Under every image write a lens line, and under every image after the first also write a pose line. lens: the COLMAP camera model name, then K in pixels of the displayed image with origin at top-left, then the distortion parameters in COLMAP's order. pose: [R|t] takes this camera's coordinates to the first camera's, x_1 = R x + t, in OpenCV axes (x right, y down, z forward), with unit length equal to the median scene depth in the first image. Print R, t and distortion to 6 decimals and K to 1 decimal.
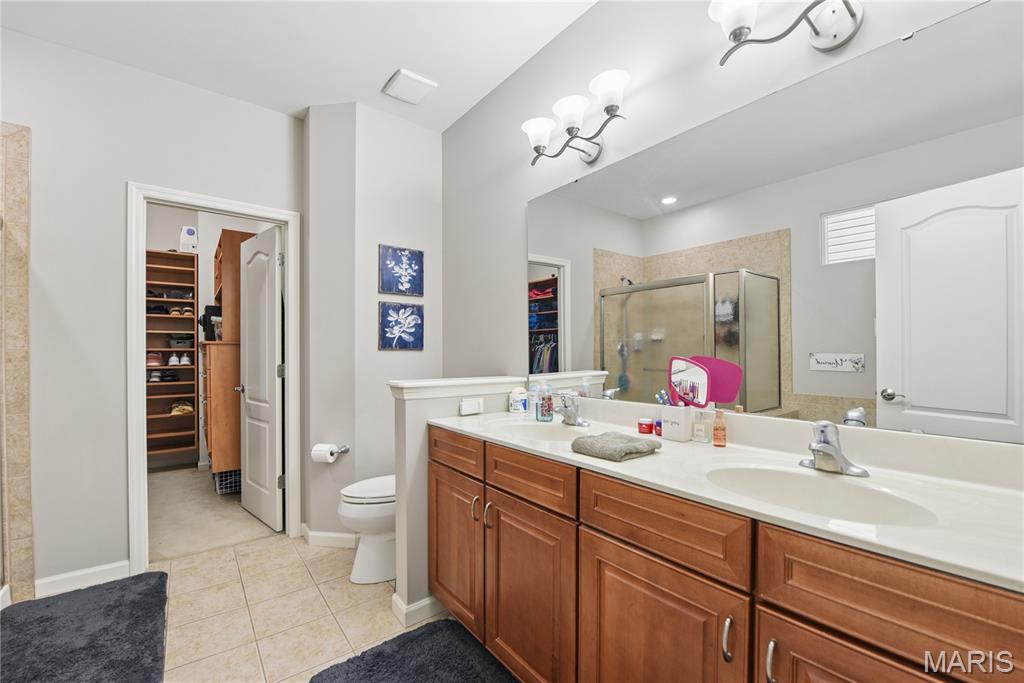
lens RADIAL K [[417.4, 0, 514.5], [0, 417.4, 343.7], [0, 0, 1]] dist [-0.015918, -0.000261]
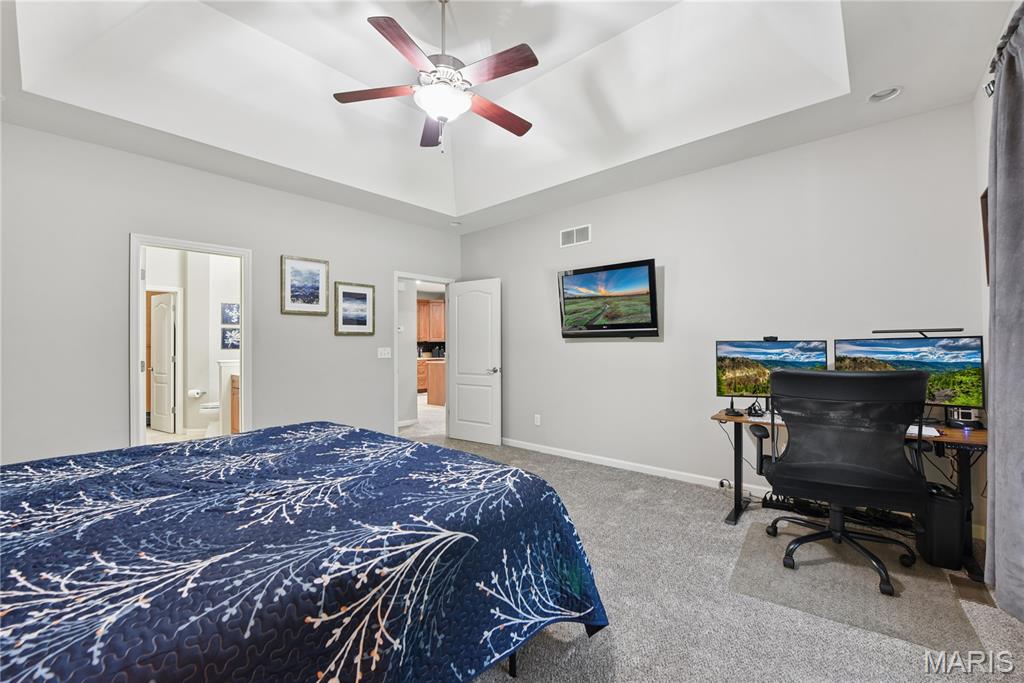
lens RADIAL K [[417.4, 0, 508.3], [0, 417.4, 340.8], [0, 0, 1]] dist [-0.015918, -0.000261]
pose [[0.985359, 0.001859, 0.170481, 0.828480], [-0.000800, 0.999980, -0.006275, -0.015982], [-0.170489, 0.006047, 0.985341, -1.488681]]
